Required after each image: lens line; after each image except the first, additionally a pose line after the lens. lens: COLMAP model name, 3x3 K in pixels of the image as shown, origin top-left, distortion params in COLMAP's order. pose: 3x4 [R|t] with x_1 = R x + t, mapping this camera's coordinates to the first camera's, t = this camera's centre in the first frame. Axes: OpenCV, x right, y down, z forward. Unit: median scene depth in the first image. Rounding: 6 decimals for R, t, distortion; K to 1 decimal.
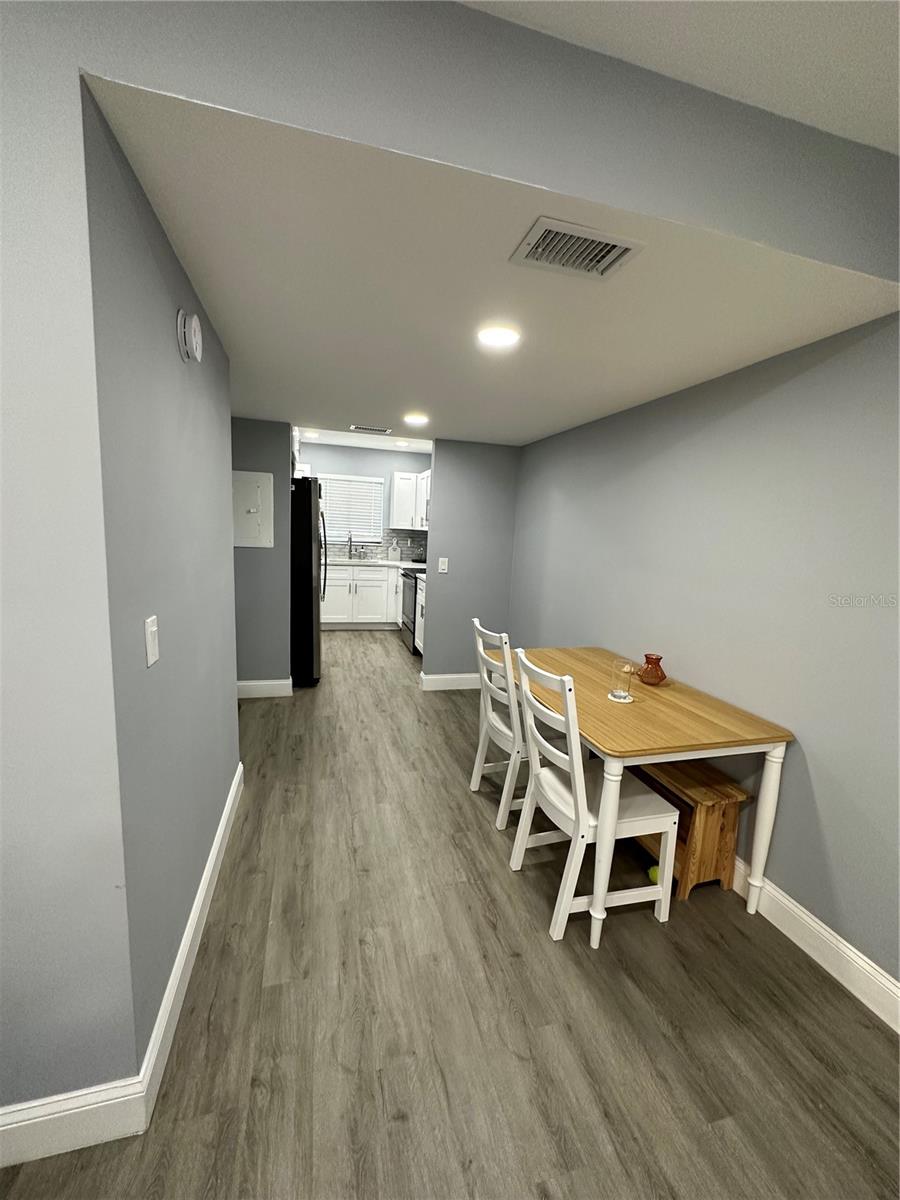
lens RADIAL K [[479.2, 0, 449.3], [0, 479.2, 599.5], [0, 0, 1]] dist [-0.003302, 0.000600]
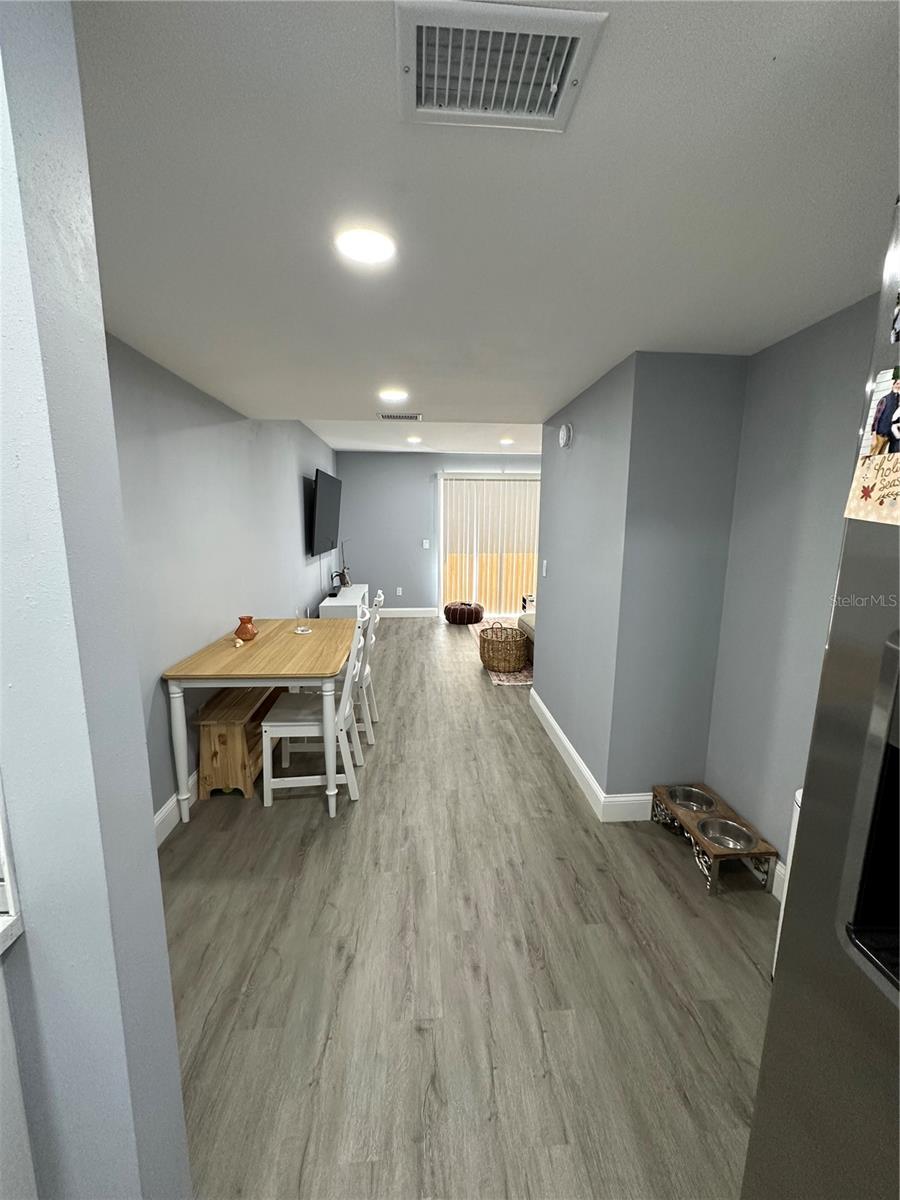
lens RADIAL K [[479.2, 0, 449.3], [0, 479.2, 603.1], [0, 0, 1]] dist [-0.003302, 0.000600]
pose [[-0.977156, -0.089952, 0.192549, -0.285409], [-0.025016, 0.948394, 0.316106, -0.281235], [-0.211046, 0.304068, -0.928979, 1.764034]]
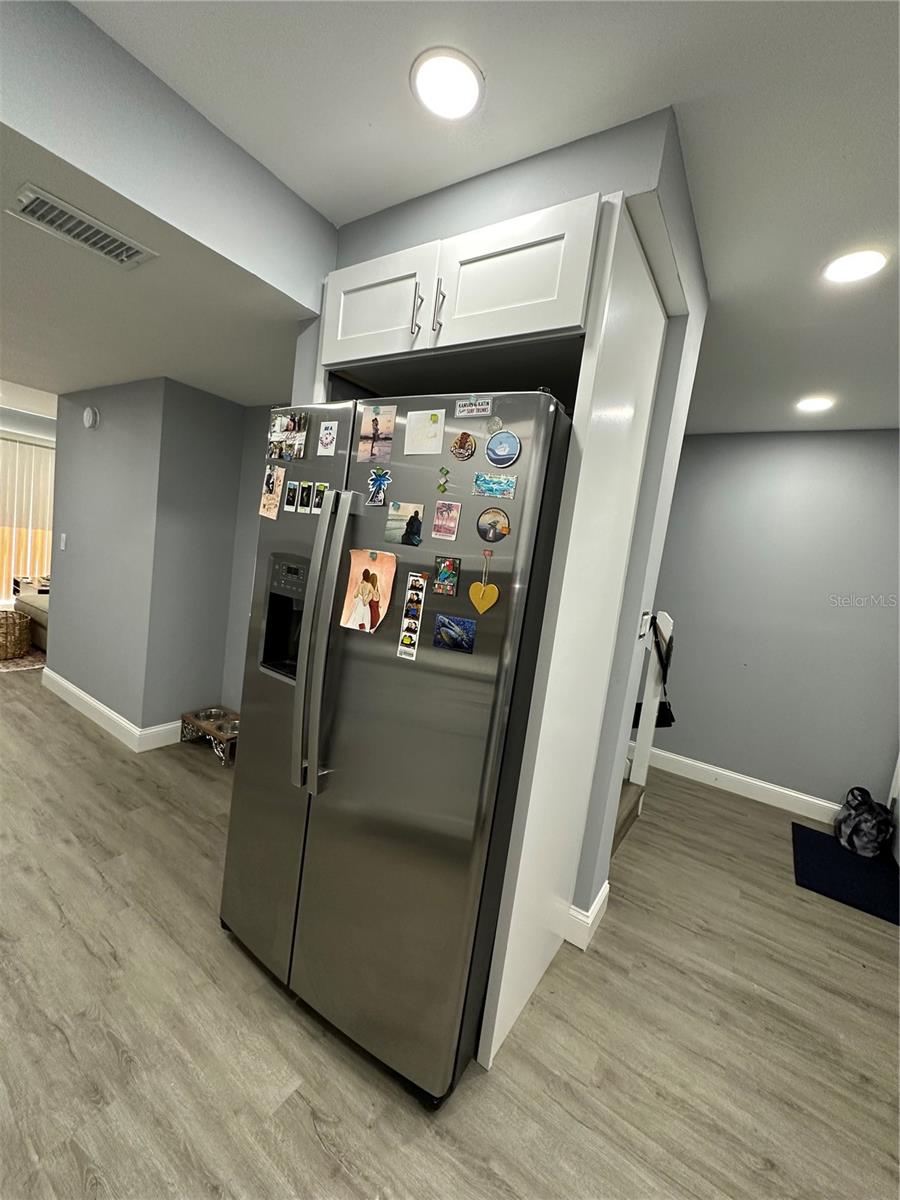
lens RADIAL K [[479.2, 0, 452.4], [0, 479.2, 601.7], [0, 0, 1]] dist [-0.003302, 0.000600]
pose [[-0.740904, -0.078183, -0.667045, -0.208105], [-0.260899, 0.948703, 0.178592, -0.318858], [0.618864, 0.306351, -0.723296, 2.113402]]
